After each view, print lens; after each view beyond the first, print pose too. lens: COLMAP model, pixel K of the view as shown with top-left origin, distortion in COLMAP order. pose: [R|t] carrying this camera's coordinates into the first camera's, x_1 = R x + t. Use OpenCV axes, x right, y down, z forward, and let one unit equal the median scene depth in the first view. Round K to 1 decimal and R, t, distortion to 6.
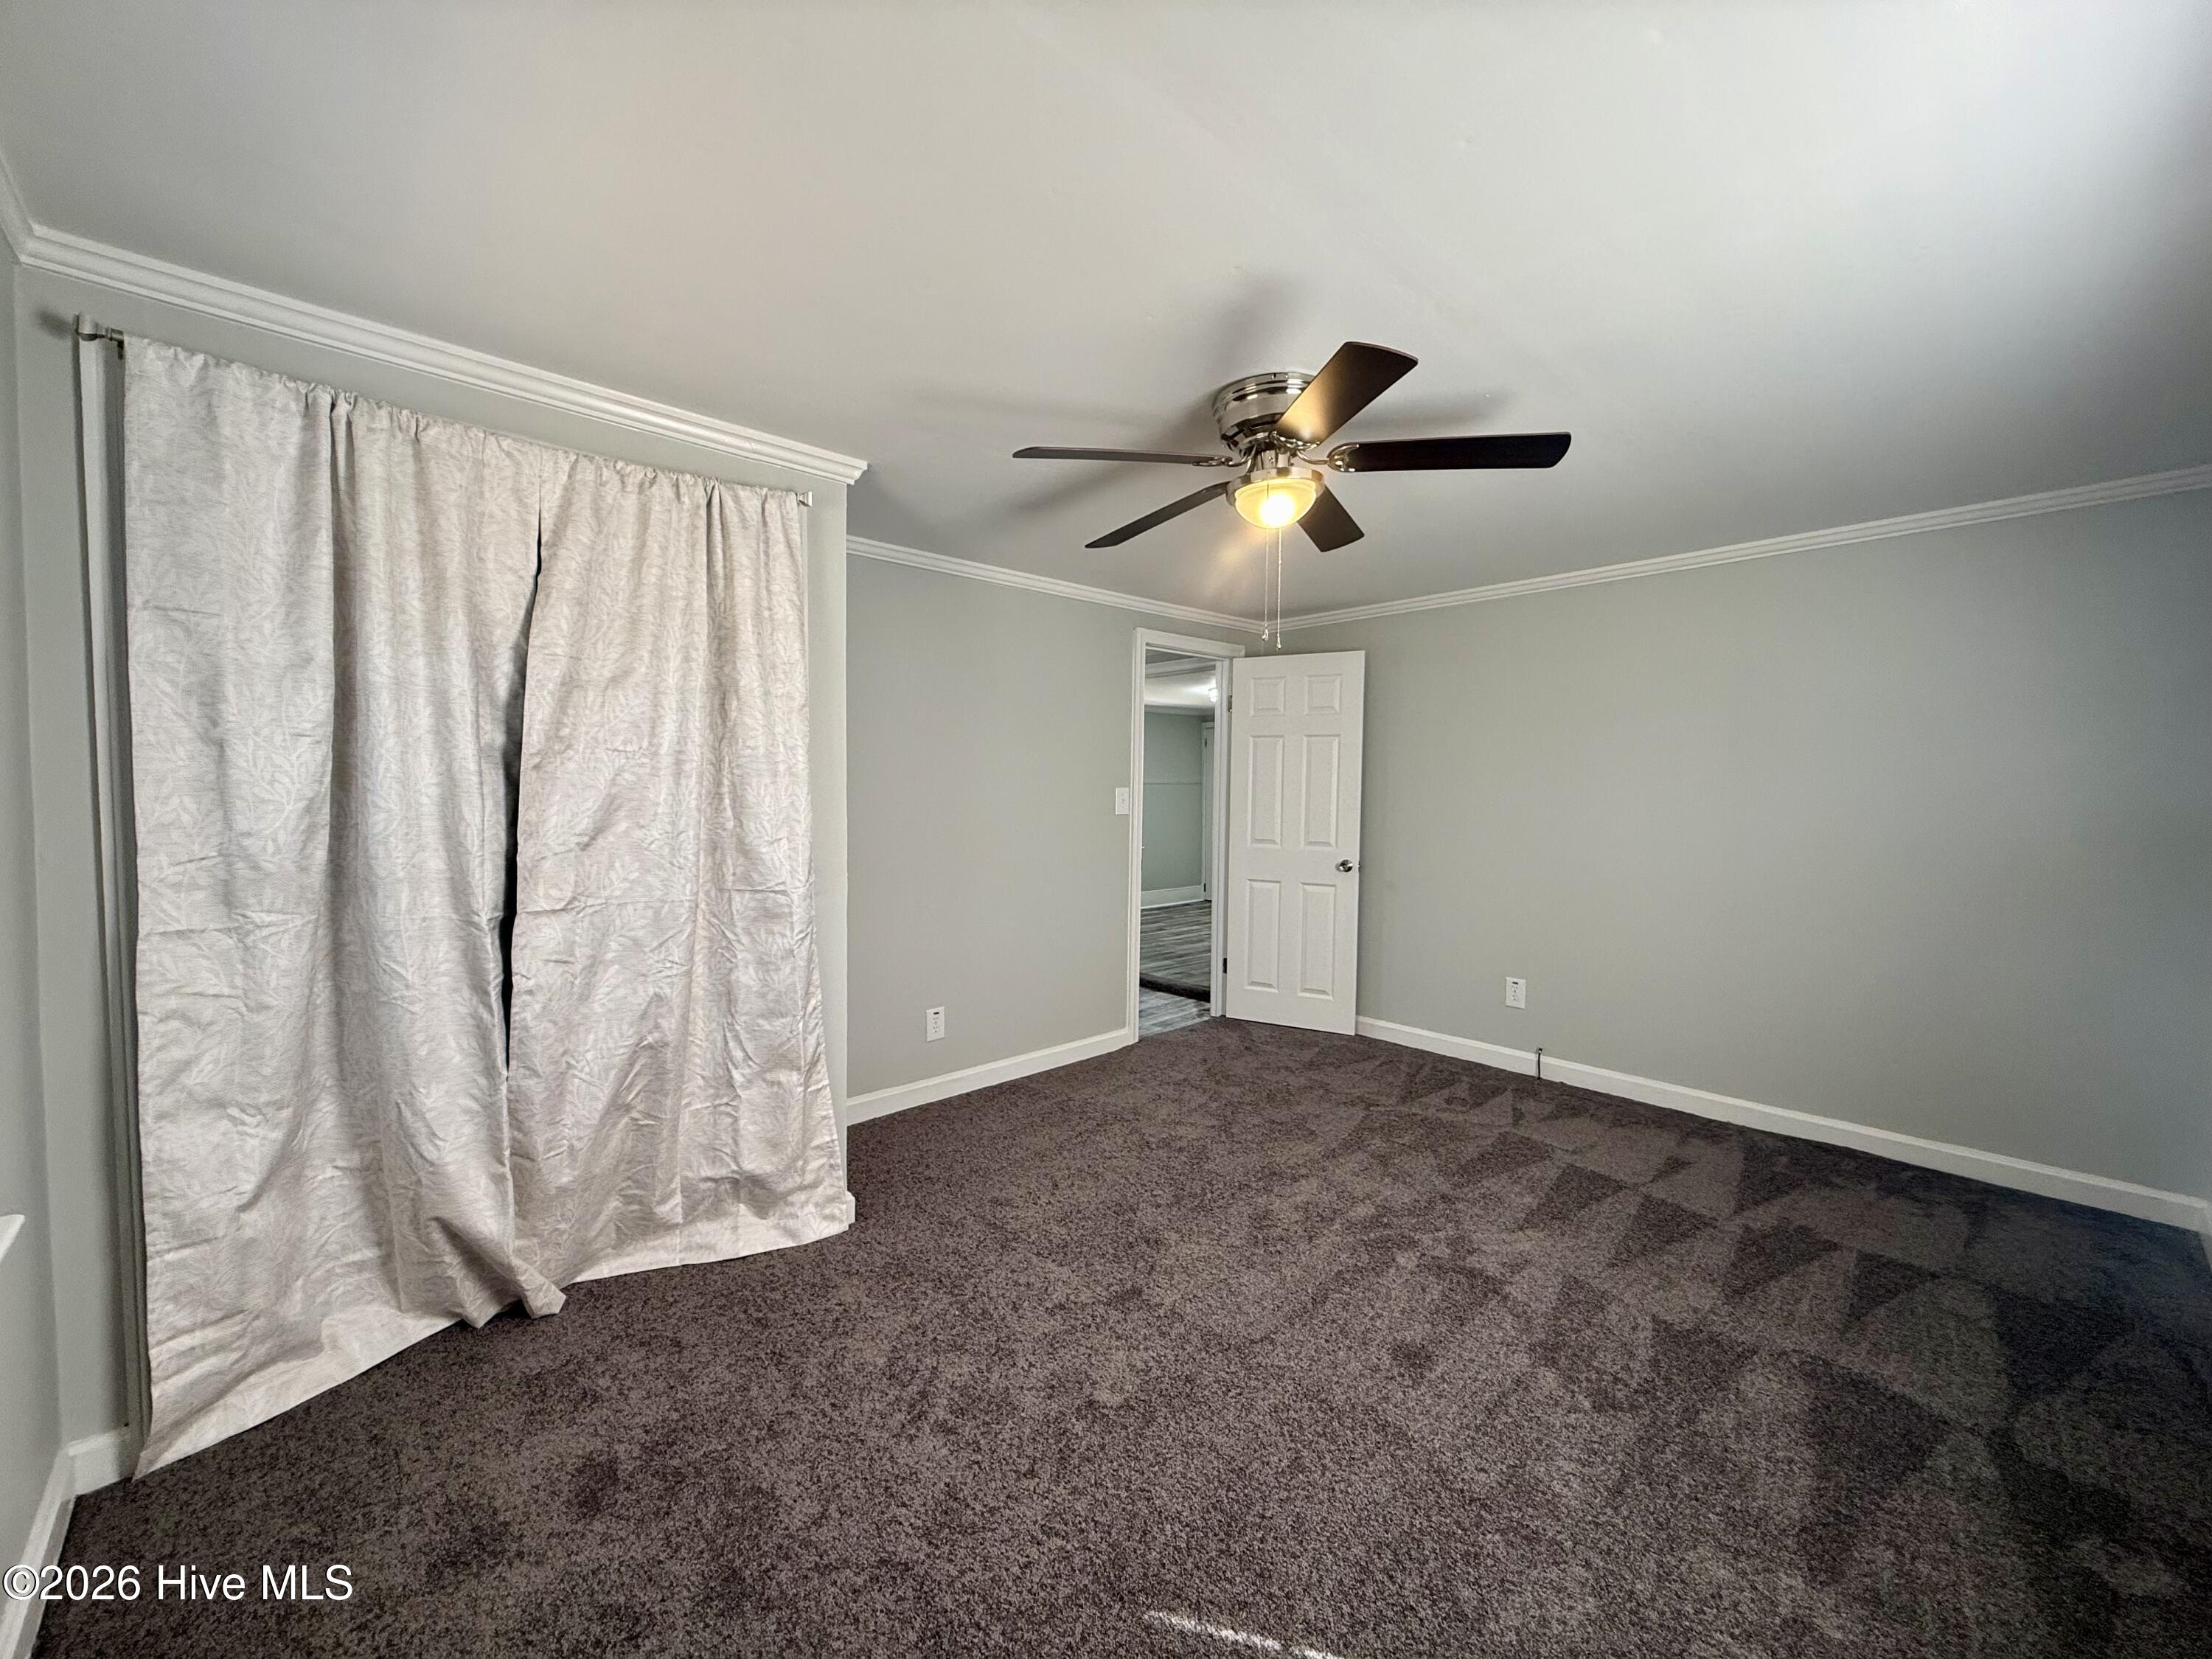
lens RADIAL K [[881.0, 0, 1102.4], [0, 881.0, 828.7], [0, 0, 1]] dist [-0.000248, -0.000263]
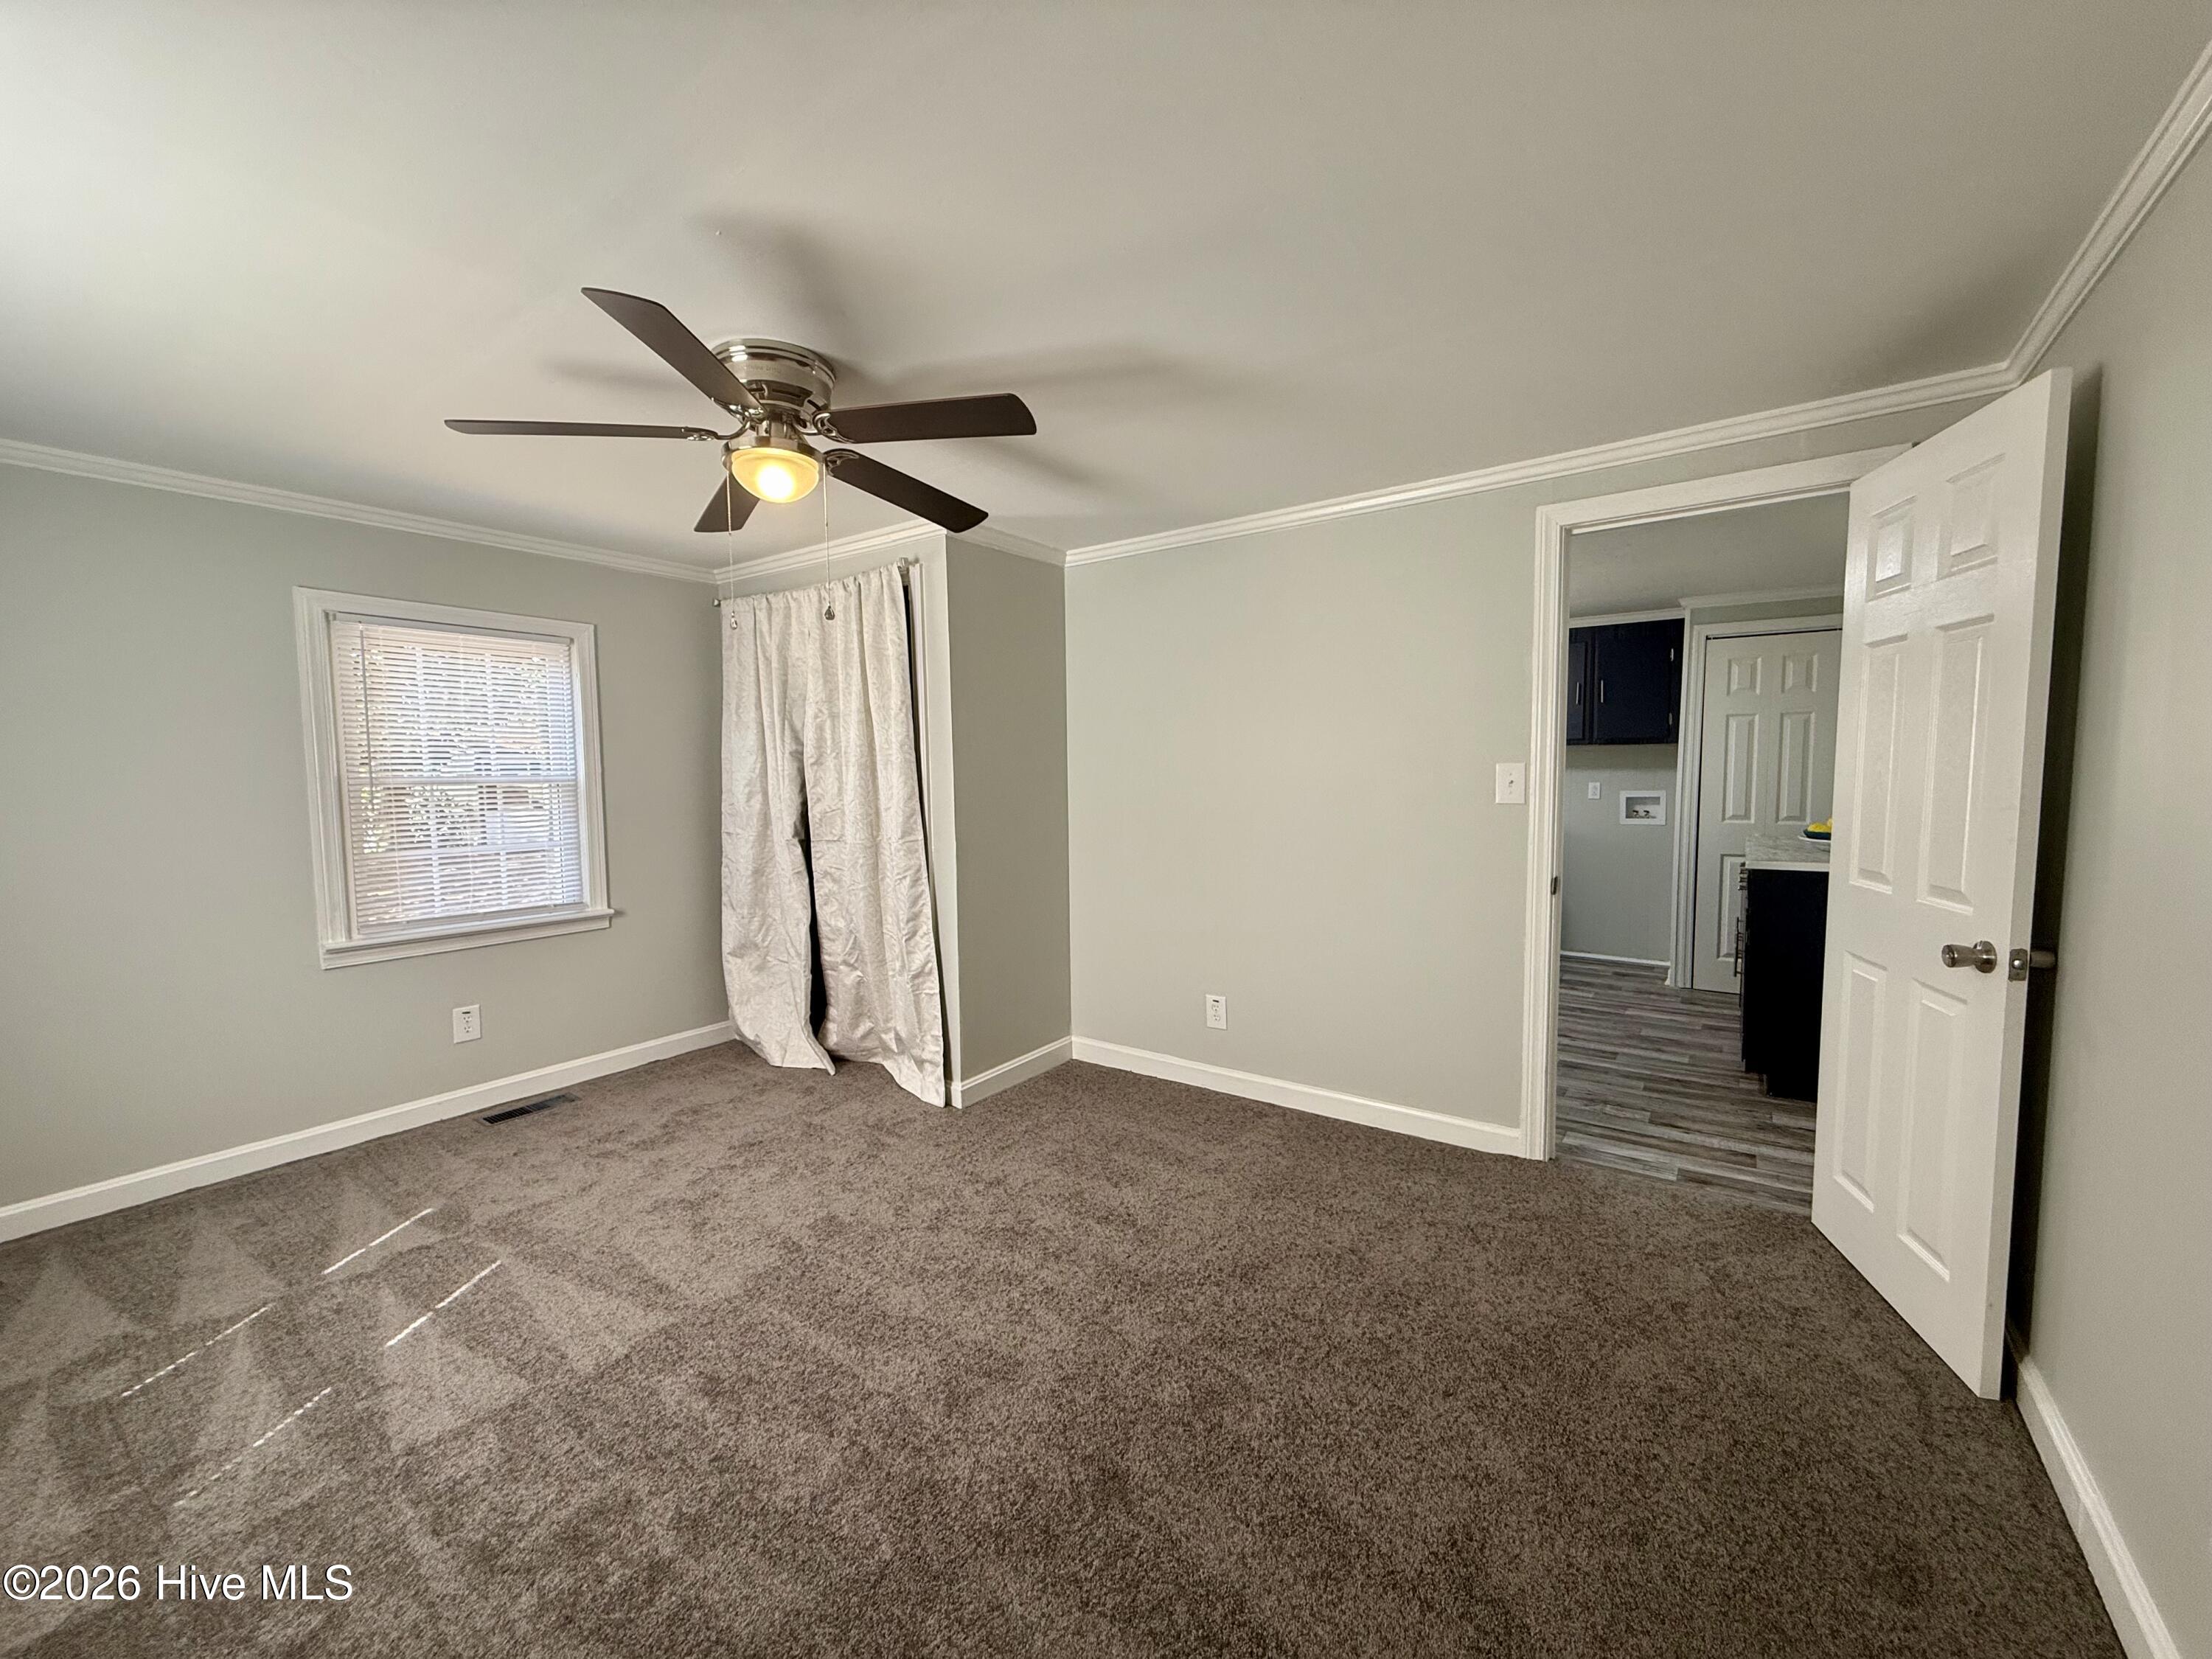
lens RADIAL K [[880.4, 0, 1103.0], [0, 880.4, 829.9], [0, 0, 1]] dist [-0.000629, 0.000200]
pose [[0.198137, 0.061508, -0.978243, 0.716579], [-0.030908, 0.997925, 0.056485, -0.029182], [0.979687, 0.019044, 0.199627, 0.677469]]
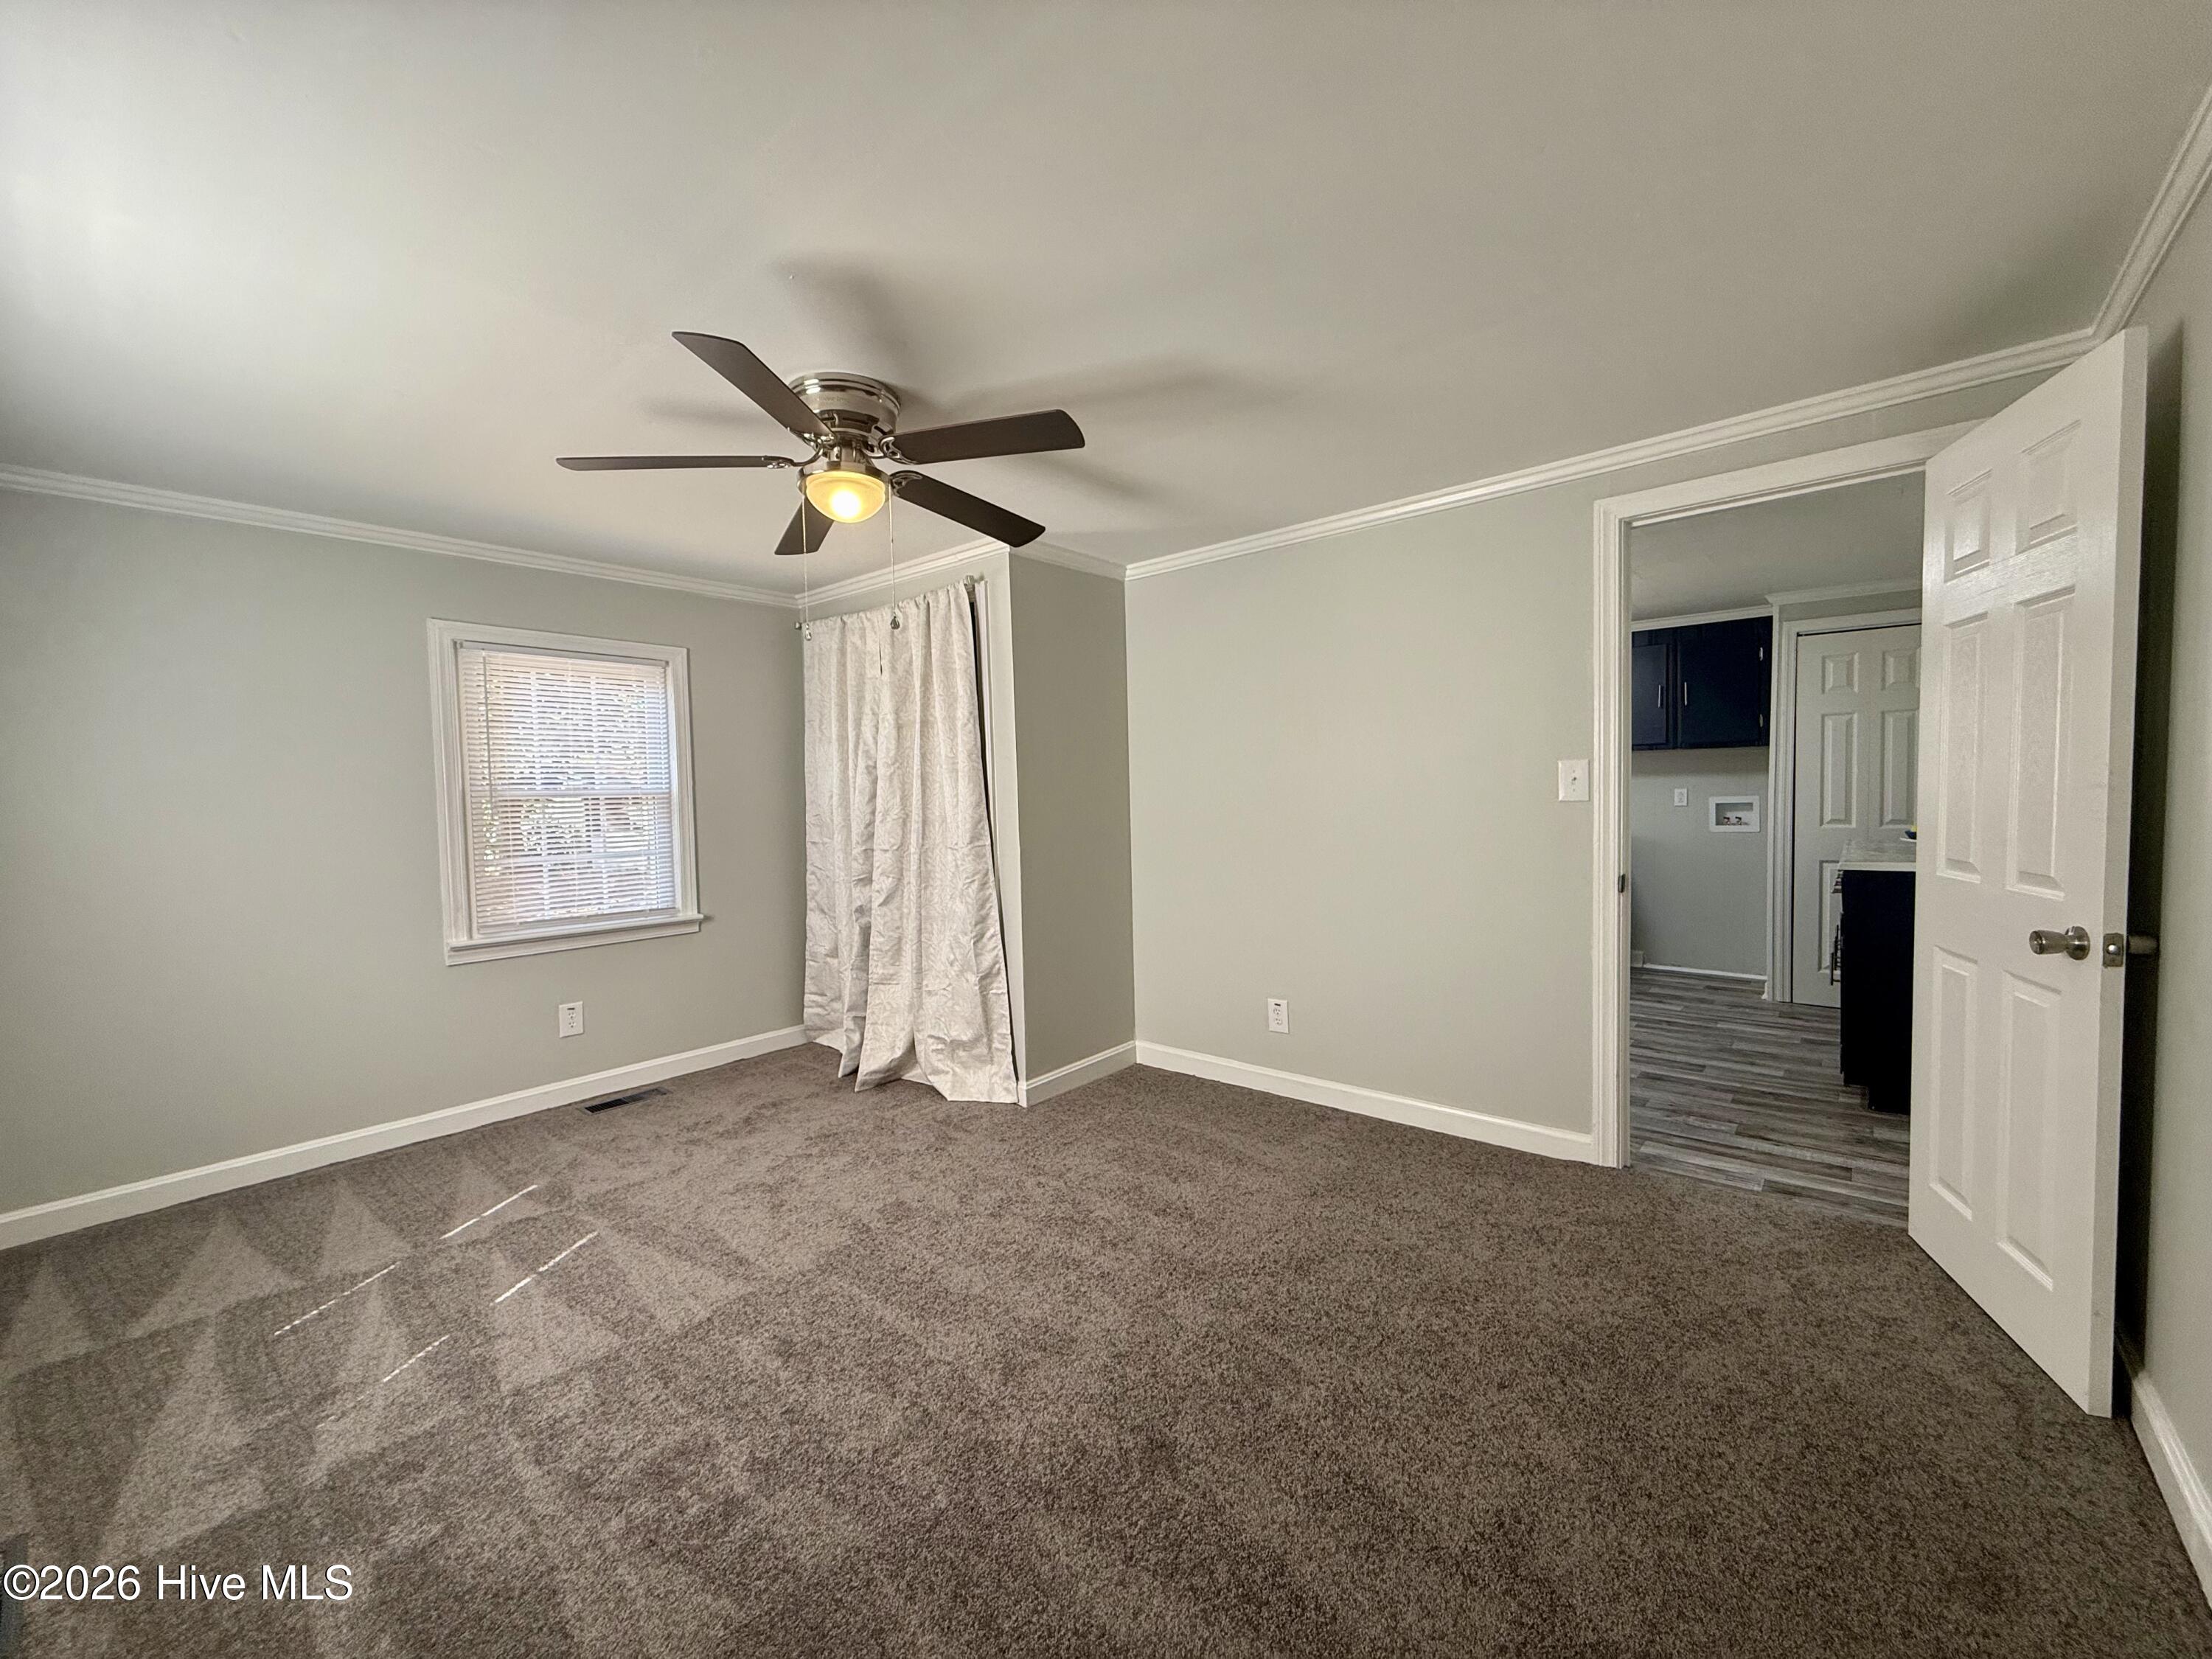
lens RADIAL K [[881.0, 0, 1102.4], [0, 881.0, 828.7], [0, 0, 1]] dist [-0.000248, -0.000263]
pose [[0.113602, 0.033942, -0.992946, 0.741247], [-0.019637, 0.999298, 0.031913, -0.011623], [0.993332, 0.015873, 0.114188, 0.690267]]
